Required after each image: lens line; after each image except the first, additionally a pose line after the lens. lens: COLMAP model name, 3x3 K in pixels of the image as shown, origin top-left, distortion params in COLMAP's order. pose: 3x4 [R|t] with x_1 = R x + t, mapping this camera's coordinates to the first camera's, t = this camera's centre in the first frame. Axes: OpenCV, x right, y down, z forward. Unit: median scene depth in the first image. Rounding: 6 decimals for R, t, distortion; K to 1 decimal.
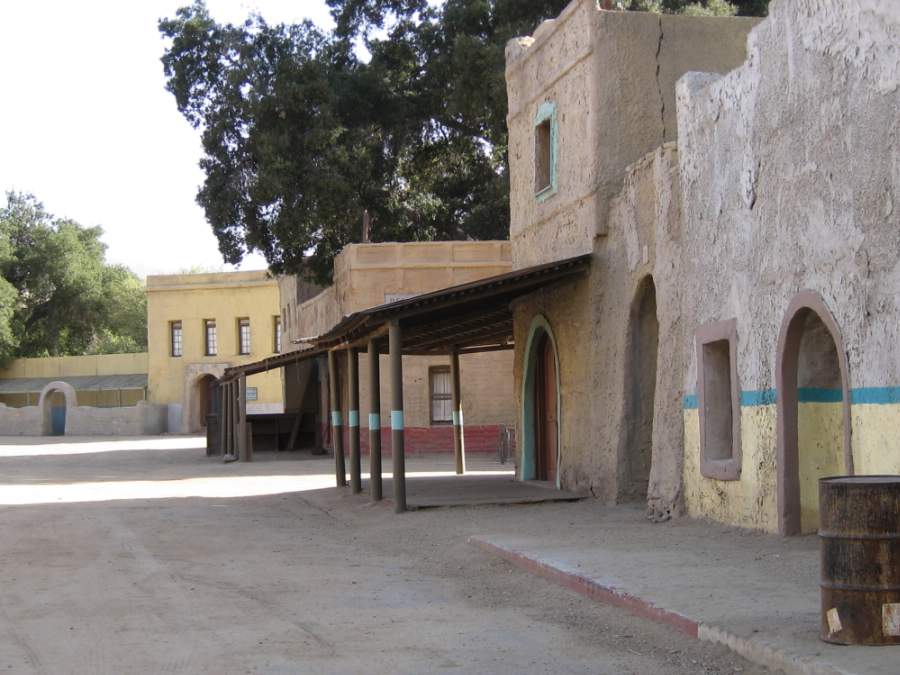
lens RADIAL K [[1536.0, 0, 450.0], [0, 1536.0, 337.5], [0, 0, 1]] dist [-0.050074, -0.122597]
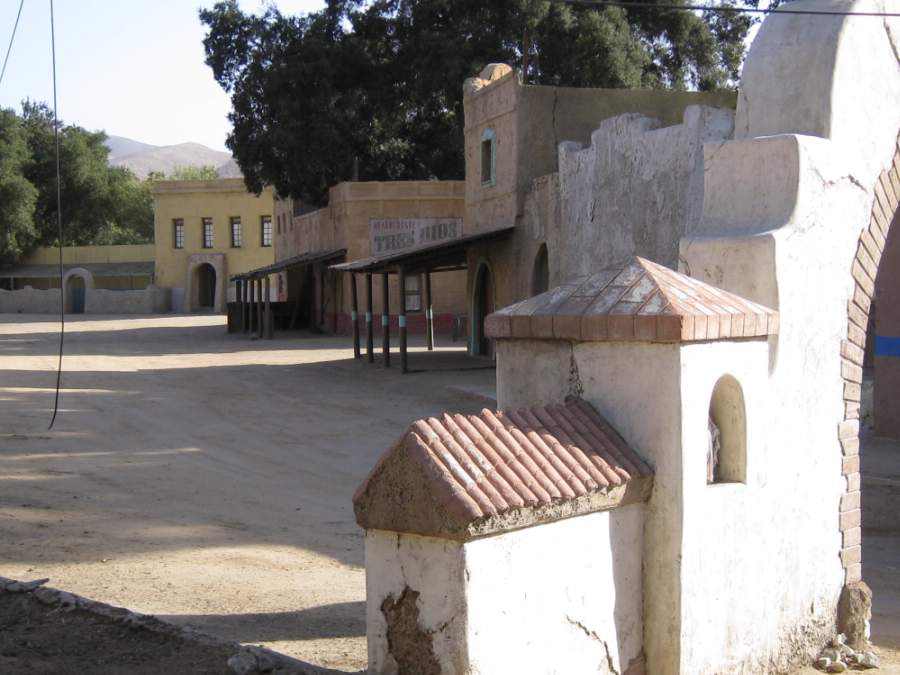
lens RADIAL K [[1536.0, 0, 450.0], [0, 1536.0, 337.5], [0, 0, 1]] dist [-0.050074, -0.122597]
pose [[0.999126, 0.003198, 0.041678, -0.026449], [-0.006775, 0.996276, 0.085960, -0.039344], [-0.041247, -0.086167, 0.995427, -0.373692]]
